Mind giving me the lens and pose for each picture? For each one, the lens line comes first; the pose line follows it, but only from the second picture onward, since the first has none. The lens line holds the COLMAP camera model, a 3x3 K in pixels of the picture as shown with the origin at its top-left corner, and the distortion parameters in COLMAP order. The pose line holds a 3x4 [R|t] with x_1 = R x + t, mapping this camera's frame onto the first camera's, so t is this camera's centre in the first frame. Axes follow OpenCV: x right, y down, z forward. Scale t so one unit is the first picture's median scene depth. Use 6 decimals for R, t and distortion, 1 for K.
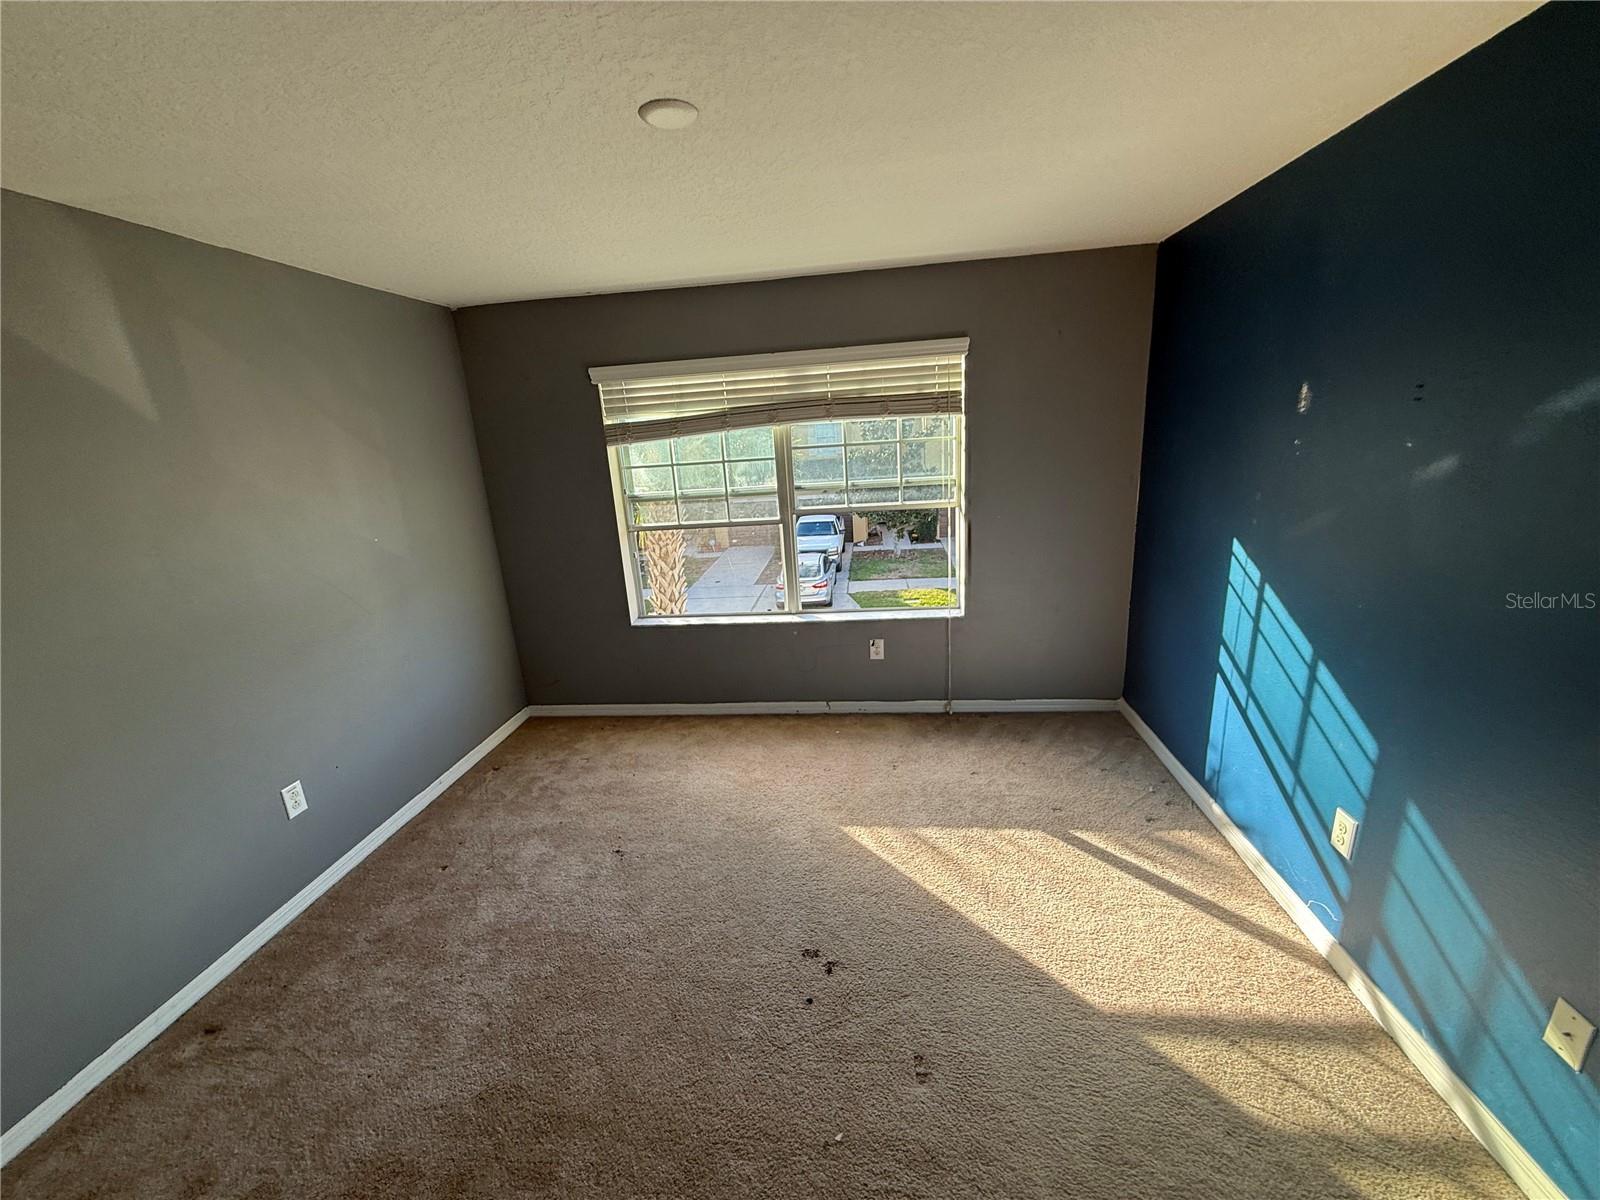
lens RADIAL K [[637.3, 0, 800.0], [0, 637.3, 600.0], [0, 0, 1]] dist [0.001062, 0.000071]
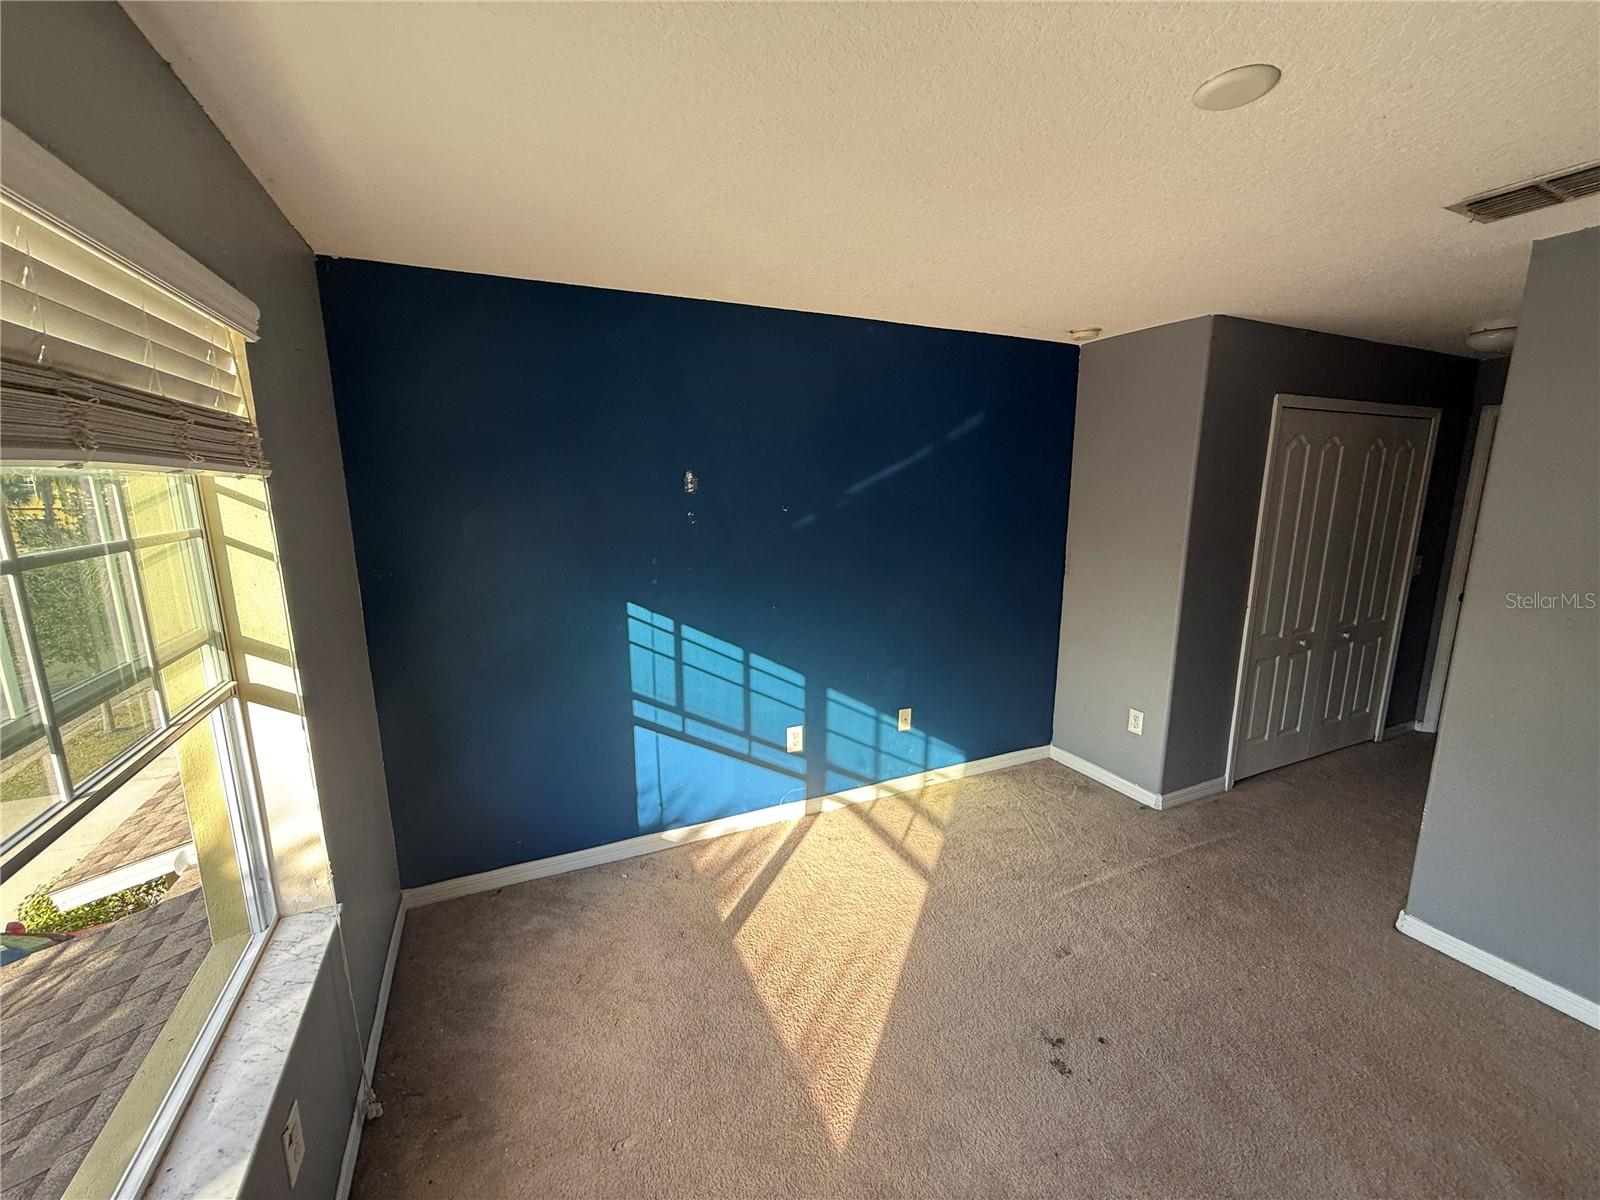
lens RADIAL K [[637.3, 0, 800.0], [0, 637.3, 600.0], [0, 0, 1]] dist [0.001062, 0.000071]
pose [[-0.514365, -0.098174, 0.851933, -0.449839], [0.257047, 0.930100, 0.262377, -0.340869], [-0.818141, 0.353944, -0.453175, 1.358433]]
